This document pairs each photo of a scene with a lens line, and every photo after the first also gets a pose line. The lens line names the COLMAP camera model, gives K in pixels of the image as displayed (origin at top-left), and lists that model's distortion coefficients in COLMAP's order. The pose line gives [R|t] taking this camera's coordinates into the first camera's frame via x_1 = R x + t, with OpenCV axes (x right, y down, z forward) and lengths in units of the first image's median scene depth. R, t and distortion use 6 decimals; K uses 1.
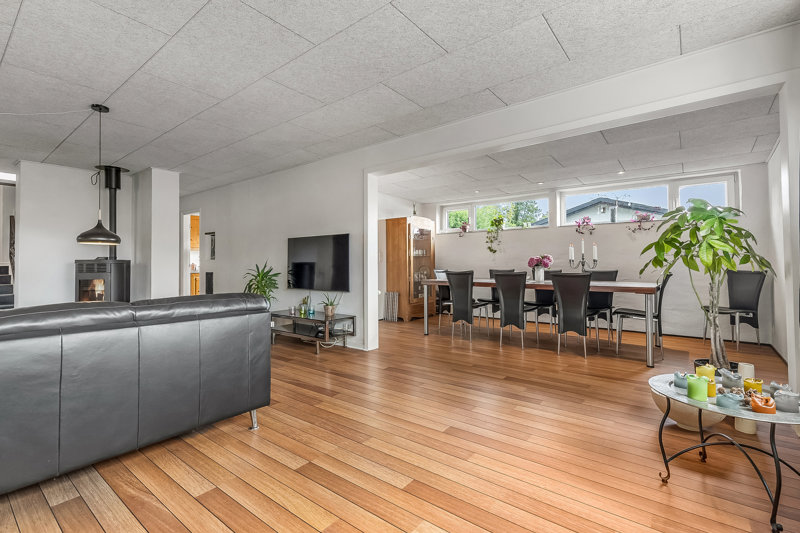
lens RADIAL K [[372.0, 0, 399.1], [0, 372.0, 252.9], [0, 0, 1]] dist [0.013277, -0.000011]
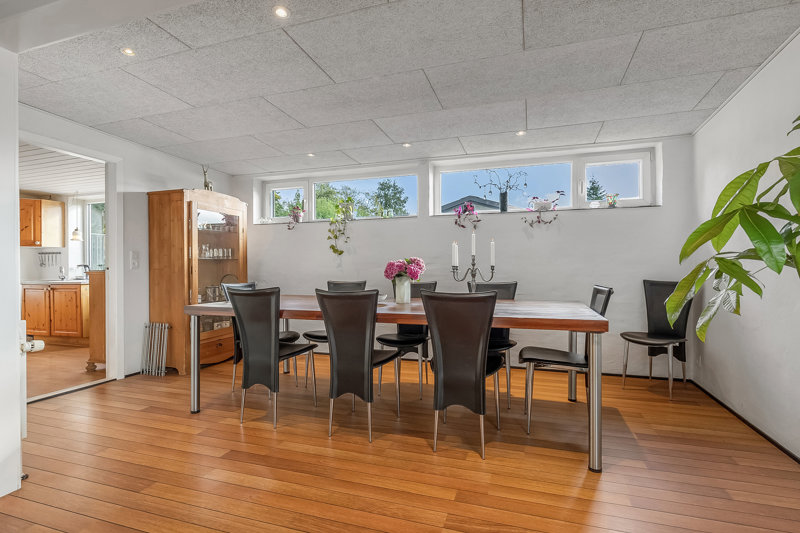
lens RADIAL K [[396.0, 0, 400.0], [0, 396.0, 266.5], [0, 0, 1]] dist [0.001905, 0.000399]
pose [[0.942055, 0.001445, 0.335455, 0.151497], [-0.008995, 0.999740, 0.020954, 0.005932], [-0.335337, -0.022757, 0.941823, 0.386724]]
